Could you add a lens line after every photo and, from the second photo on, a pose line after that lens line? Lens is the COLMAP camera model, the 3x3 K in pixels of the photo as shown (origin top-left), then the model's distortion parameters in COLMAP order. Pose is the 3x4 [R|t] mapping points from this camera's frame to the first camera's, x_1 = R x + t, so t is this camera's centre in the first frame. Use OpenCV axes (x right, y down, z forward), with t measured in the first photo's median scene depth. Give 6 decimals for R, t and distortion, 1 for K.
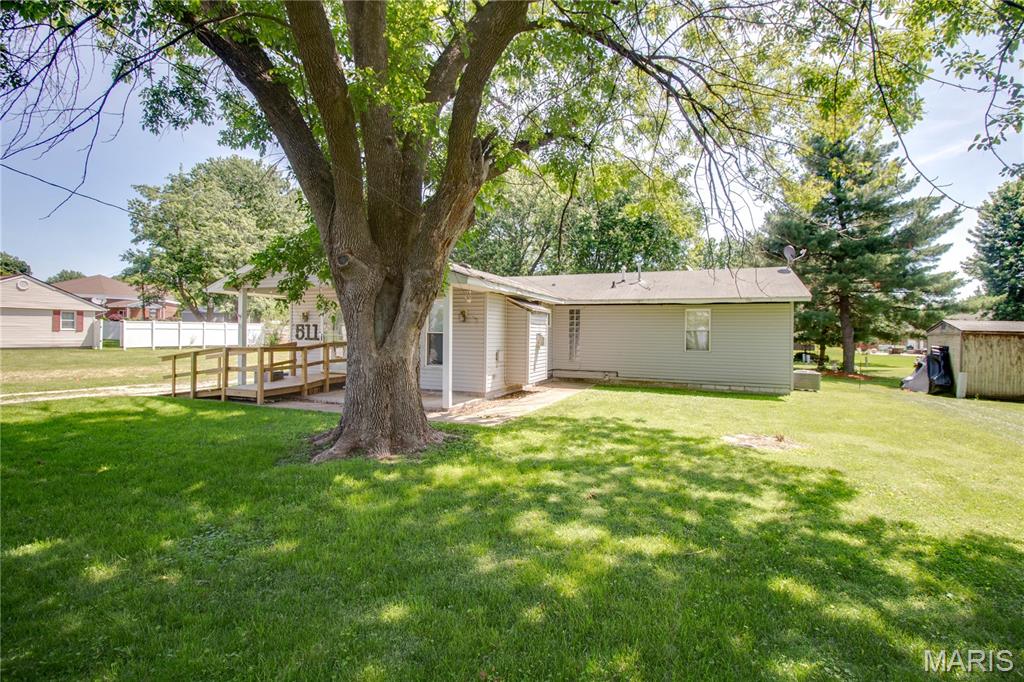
lens RADIAL K [[485.8, 0, 513.6], [0, 485.8, 325.7], [0, 0, 1]] dist [0.000317, -0.014193]
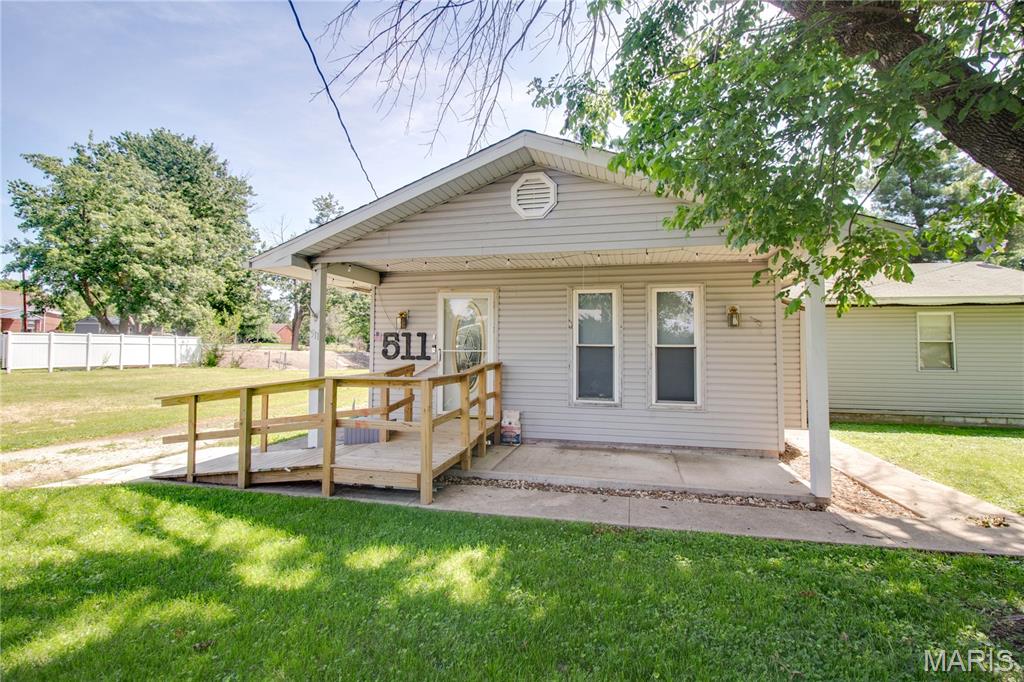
lens RADIAL K [[494.0, 0, 503.4], [0, 494.0, 322.6], [0, 0, 1]] dist [0.001398, -0.015999]
pose [[0.990148, 0.003441, 0.139984, -0.326553], [0.001643, 0.999344, -0.036192, 0.005683], [-0.140017, 0.036065, 0.989492, 0.329459]]
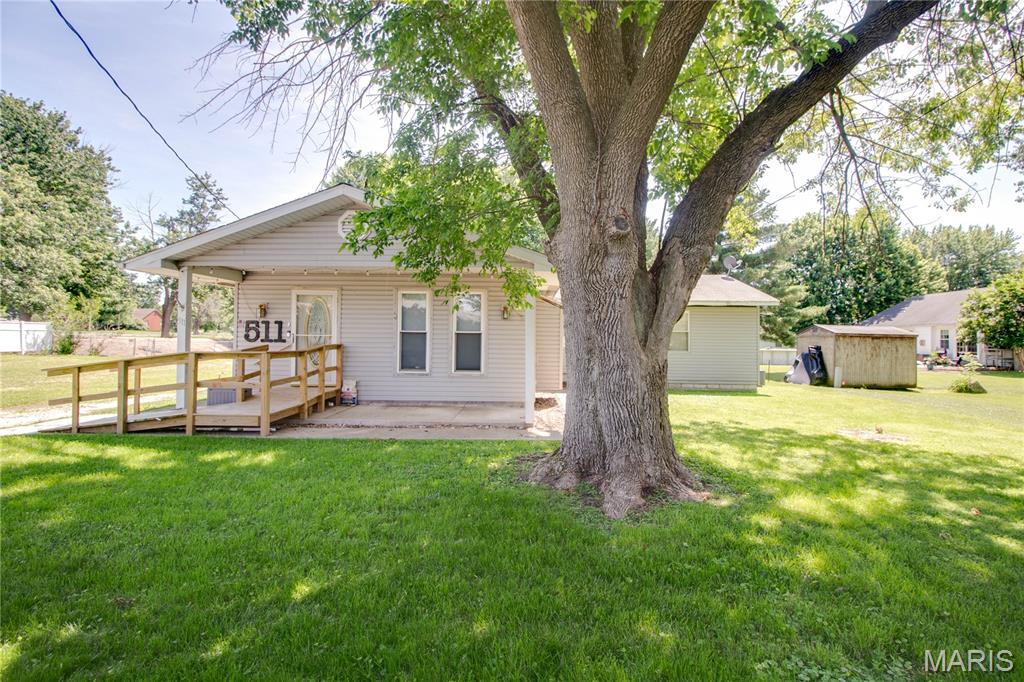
lens RADIAL K [[484.2, 0, 524.0], [0, 484.2, 326.1], [0, 0, 1]] dist [0.001239, -0.014055]
pose [[0.928564, 0.008495, 0.371076, -0.277263], [-0.005772, 0.999948, -0.008448, 0.007745], [-0.371128, 0.005703, 0.928564, 0.147684]]
